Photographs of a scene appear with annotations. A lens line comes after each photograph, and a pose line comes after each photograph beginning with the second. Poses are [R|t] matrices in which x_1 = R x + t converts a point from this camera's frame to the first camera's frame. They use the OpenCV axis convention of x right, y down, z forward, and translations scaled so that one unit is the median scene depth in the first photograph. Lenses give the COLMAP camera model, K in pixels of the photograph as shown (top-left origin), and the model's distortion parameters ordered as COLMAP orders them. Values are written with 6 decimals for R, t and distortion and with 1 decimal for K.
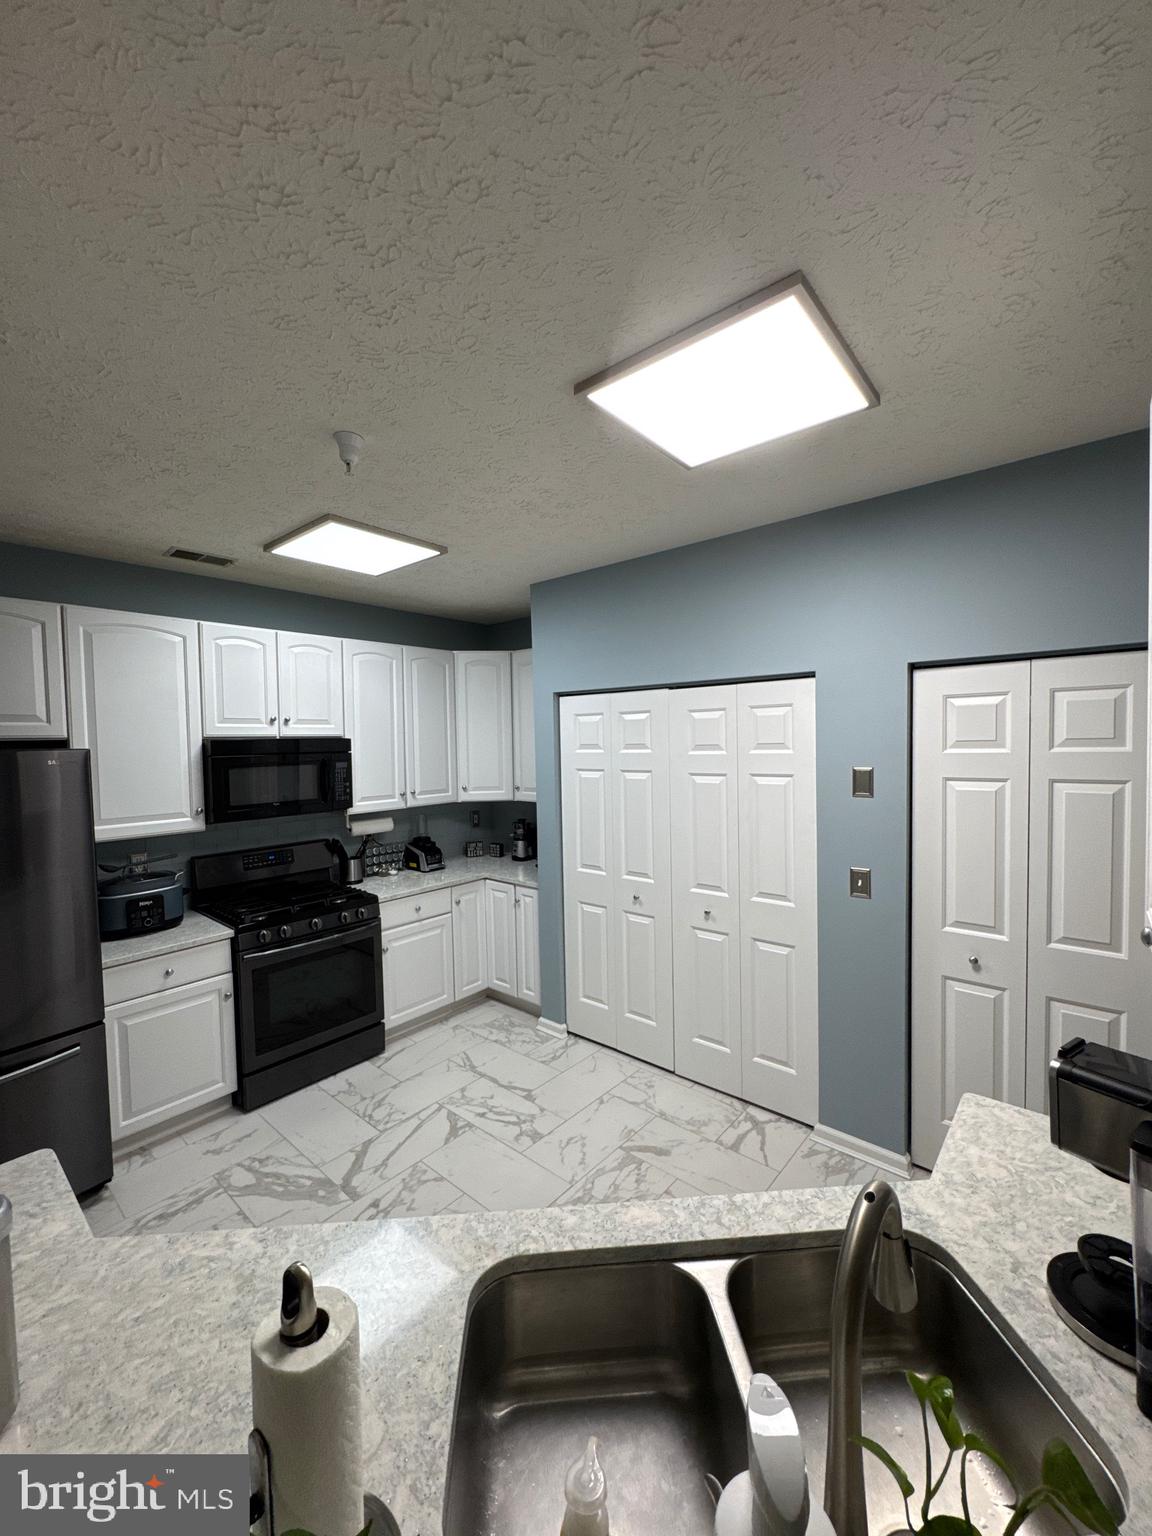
lens RADIAL K [[610.0, 0, 574.9], [0, 610.0, 763.0], [0, 0, 1]] dist [-0.002431, -0.000146]
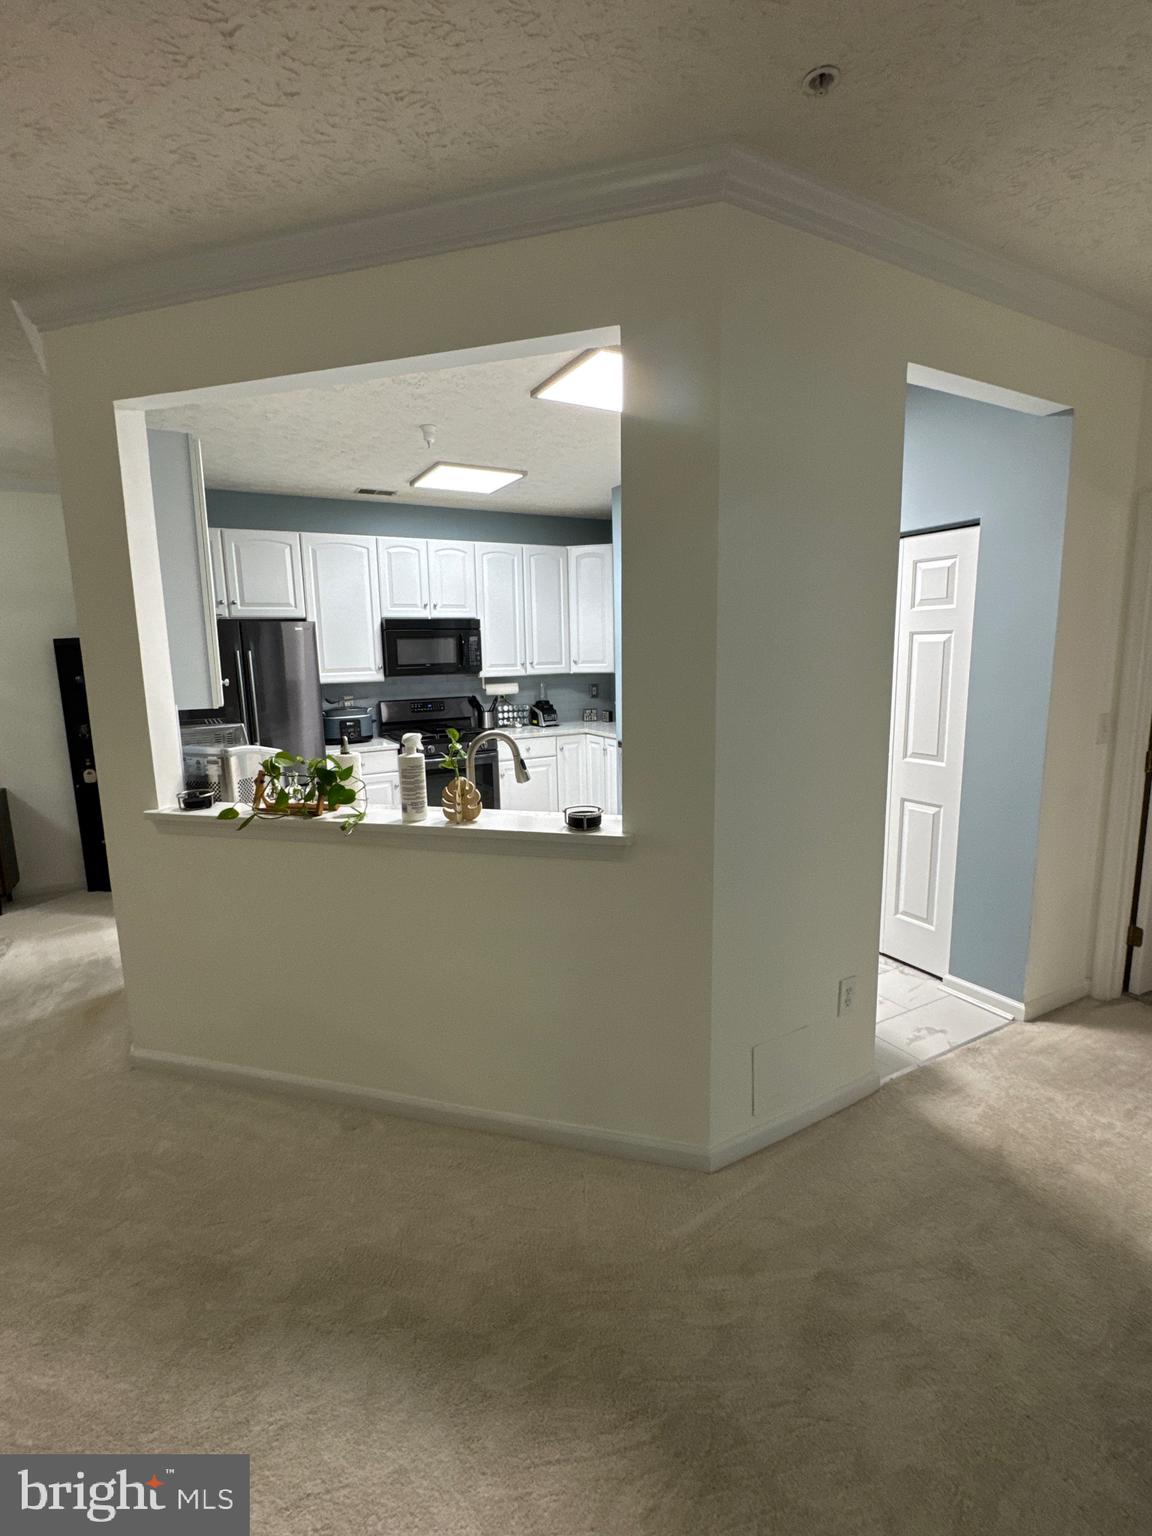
lens RADIAL K [[712.9, 0, 578.2], [0, 712.9, 763.0], [0, 0, 1]] dist [-0.003135, -0.000362]
pose [[0.938017, 0.053898, -0.342373, 0.386063], [-0.009140, 0.991338, 0.131019, 0.066527], [0.346469, -0.119769, 0.930384, -0.417213]]
